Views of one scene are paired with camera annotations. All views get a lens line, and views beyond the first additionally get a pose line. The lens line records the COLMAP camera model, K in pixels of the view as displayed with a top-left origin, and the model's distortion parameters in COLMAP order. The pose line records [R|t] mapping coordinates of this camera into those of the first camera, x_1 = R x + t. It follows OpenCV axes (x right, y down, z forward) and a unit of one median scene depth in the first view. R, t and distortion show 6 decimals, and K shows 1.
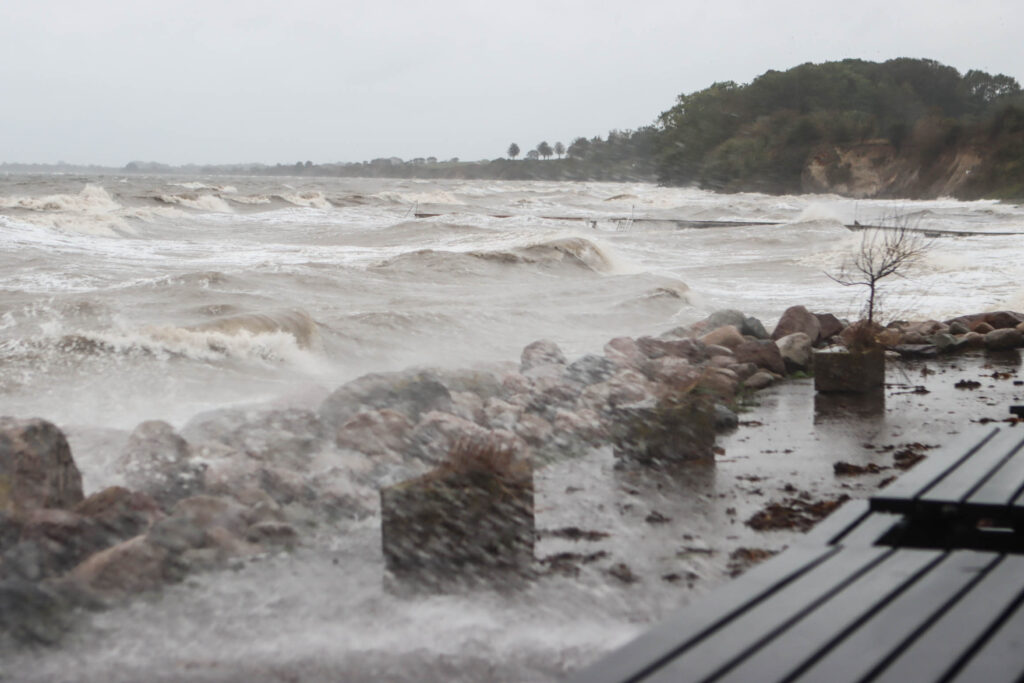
lens RADIAL K [[2147.8, 0, 512.0], [0, 2147.8, 341.5], [0, 0, 1]] dist [-0.036533, -0.360095]
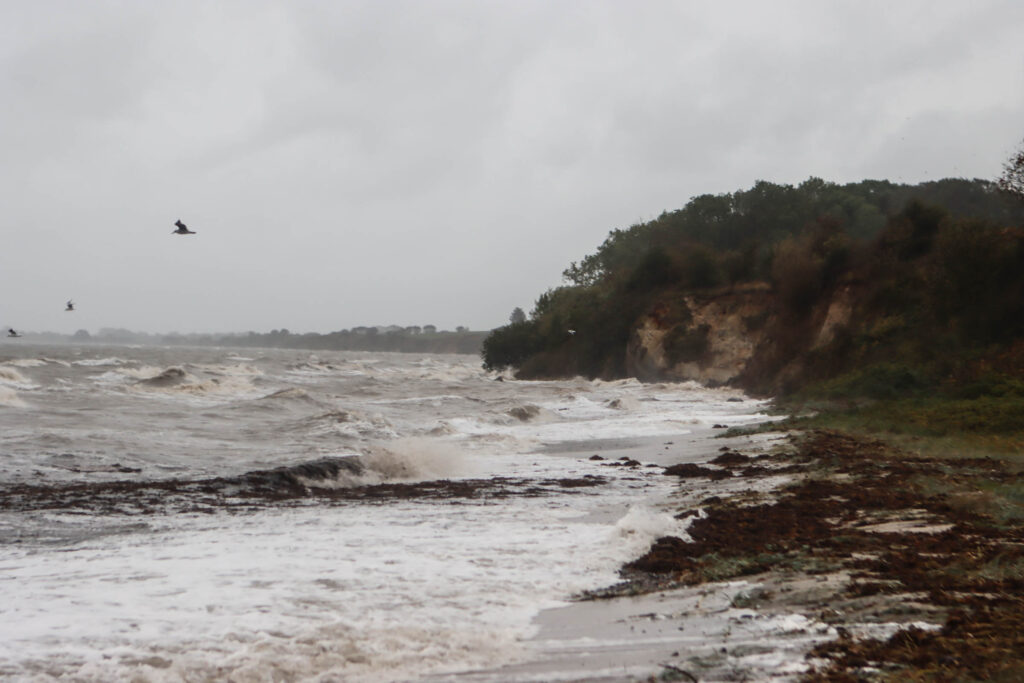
lens RADIAL K [[2696.7, 0, 512.0], [0, 2696.7, 341.5], [0, 0, 1]] dist [0.038507, 0.235390]
pose [[0.999791, 0.012264, -0.016343, 0.071210], [-0.013537, 0.996686, -0.080210, -0.013481], [0.015305, 0.080415, 0.996644, 0.184097]]
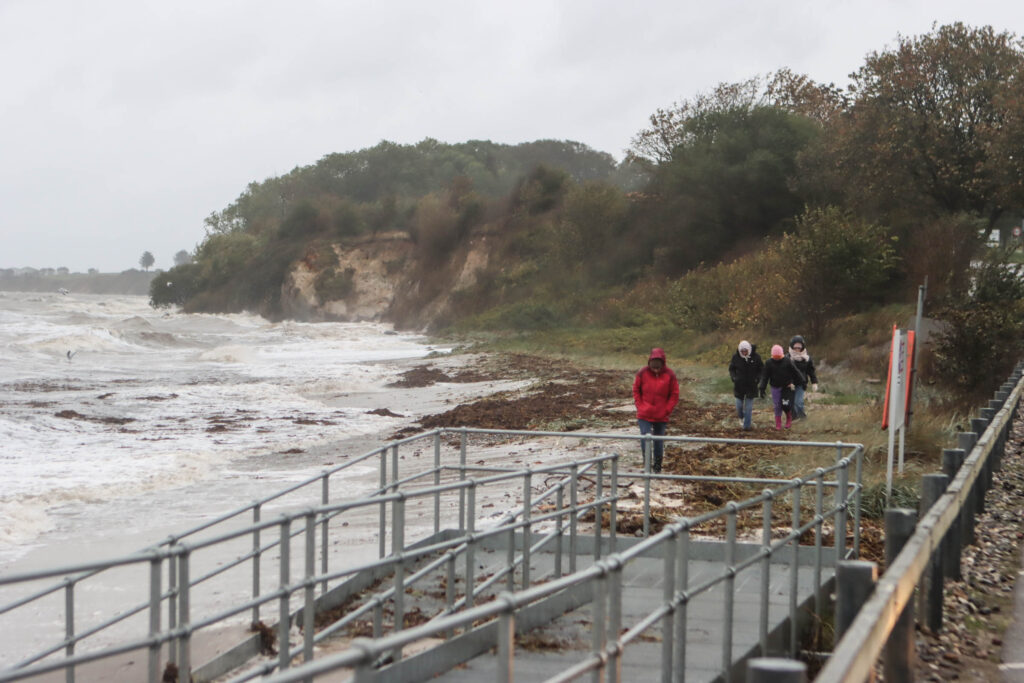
lens RADIAL K [[2452.6, 0, 512.0], [0, 2452.6, 341.5], [0, 0, 1]] dist [-0.036688, -0.416205]
pose [[0.990722, 0.011015, 0.135460, 0.063601], [-0.003228, 0.998336, -0.057571, -0.011766], [-0.135869, 0.056600, 0.989109, 0.163941]]
